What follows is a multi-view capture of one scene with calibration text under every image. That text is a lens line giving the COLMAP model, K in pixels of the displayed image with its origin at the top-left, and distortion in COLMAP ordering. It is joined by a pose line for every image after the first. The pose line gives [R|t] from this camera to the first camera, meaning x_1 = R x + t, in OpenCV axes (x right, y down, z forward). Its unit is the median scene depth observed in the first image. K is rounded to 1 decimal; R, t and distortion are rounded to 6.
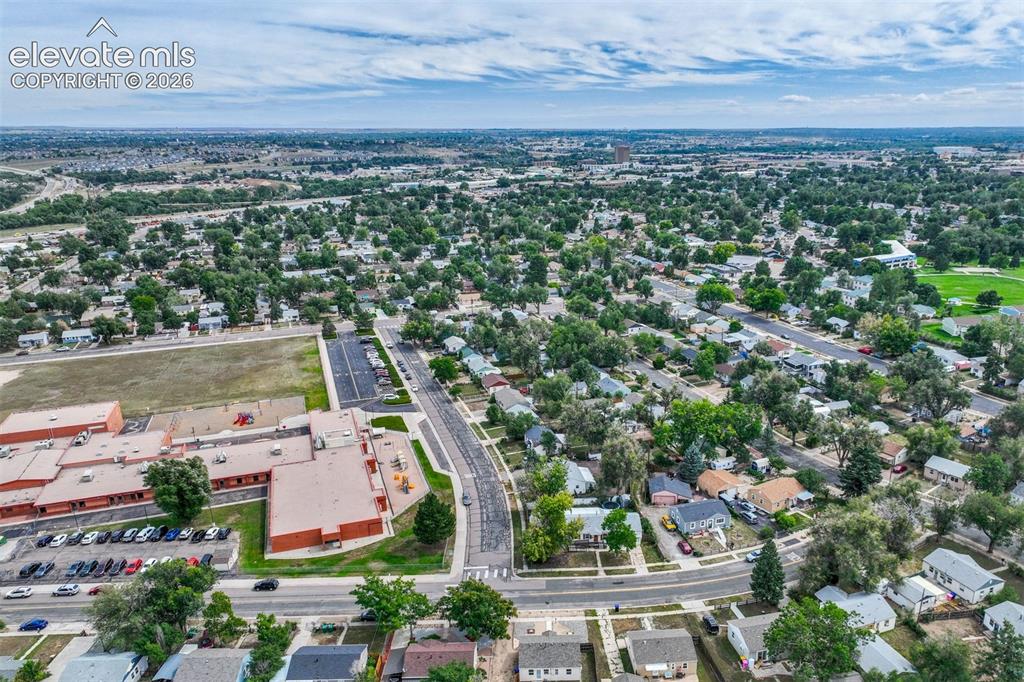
lens RADIAL K [[759.4, 0, 545.8], [0, 759.4, 344.4], [0, 0, 1]] dist [0.003839, 0.009073]
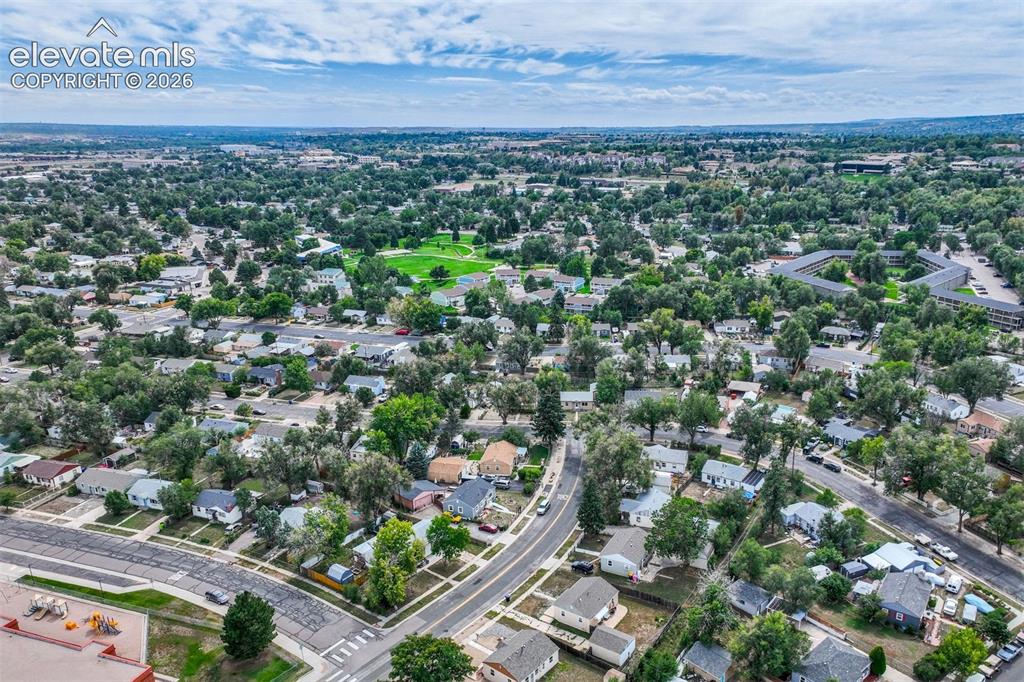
lens RADIAL K [[766.6, 0, 585.7], [0, 766.6, 340.7], [0, 0, 1]] dist [0.007189, 0.009344]
pose [[0.593259, -0.204611, 0.778575, -0.409920], [0.208872, 0.973161, 0.096592, -0.045964], [-0.777442, 0.105318, 0.620074, 0.178071]]
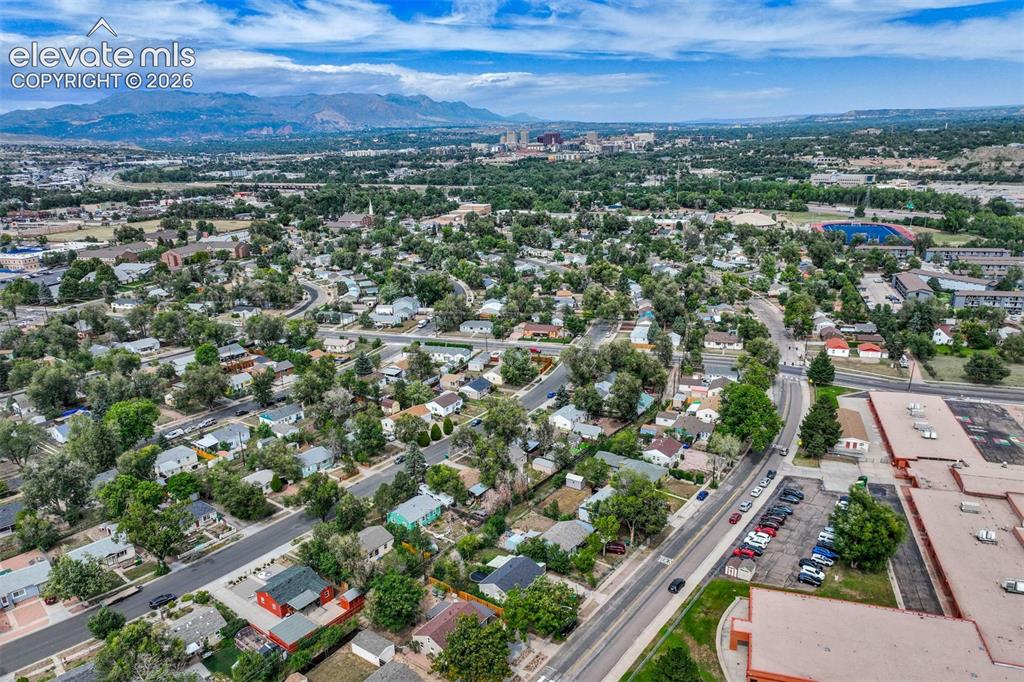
lens RADIAL K [[725.9, 0, 499.5], [0, 725.9, 341.4], [0, 0, 1]] dist [0.002400, 0.008799]
pose [[-0.615353, 0.245166, -0.749156, 0.316052], [-0.181333, 0.880884, 0.437221, -0.261375], [0.767111, 0.404891, -0.497598, 0.896938]]
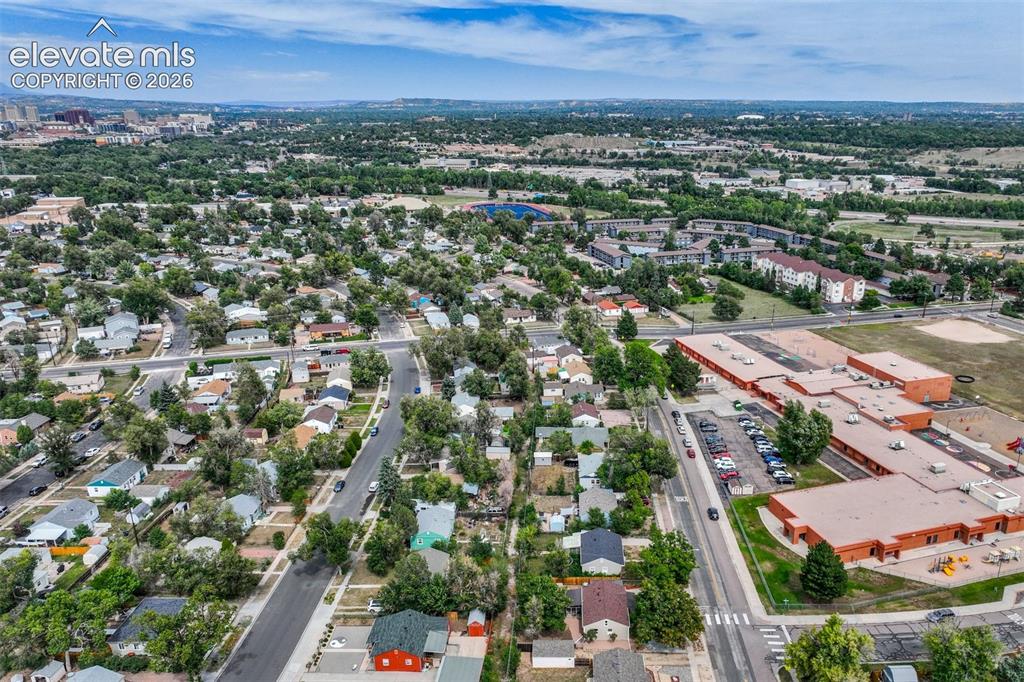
lens RADIAL K [[759.4, 0, 545.8], [0, 759.4, 344.4], [0, 0, 1]] dist [0.003839, 0.009073]
pose [[-0.037910, 0.304931, -0.951620, 0.497274], [-0.276633, 0.911884, 0.303218, -0.145830], [0.960227, 0.274745, 0.049785, 0.486730]]
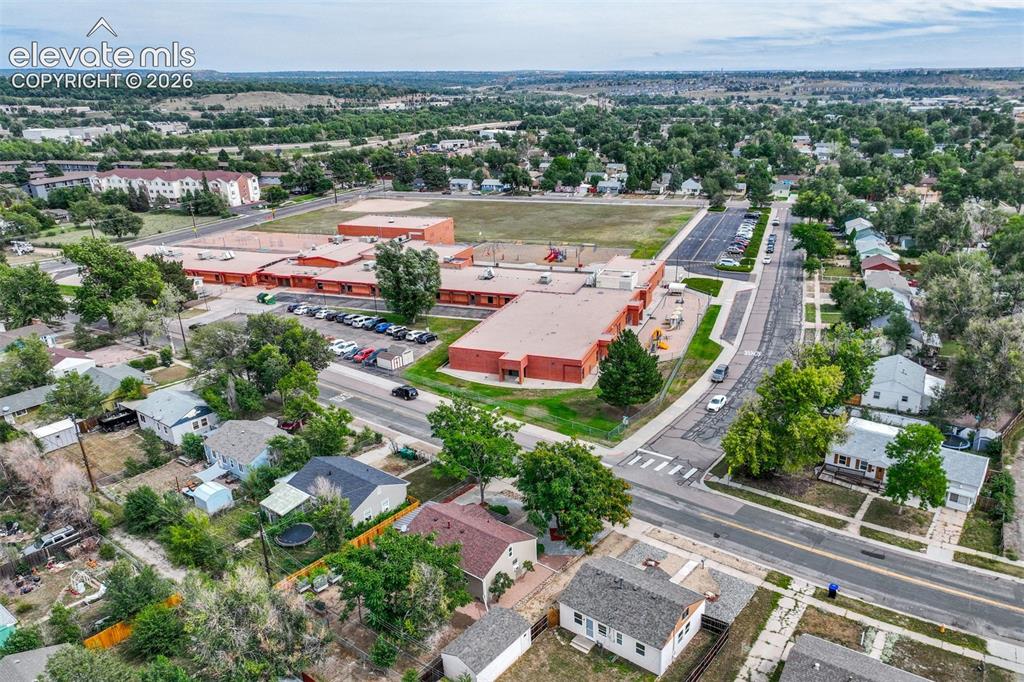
lens RADIAL K [[759.4, 0, 545.8], [0, 759.4, 344.4], [0, 0, 1]] dist [0.003839, 0.009073]
pose [[0.787269, 0.203757, -0.581972, 0.144361], [-0.168818, 0.978987, 0.114387, 0.119179], [0.593050, 0.008194, 0.805124, 0.353545]]
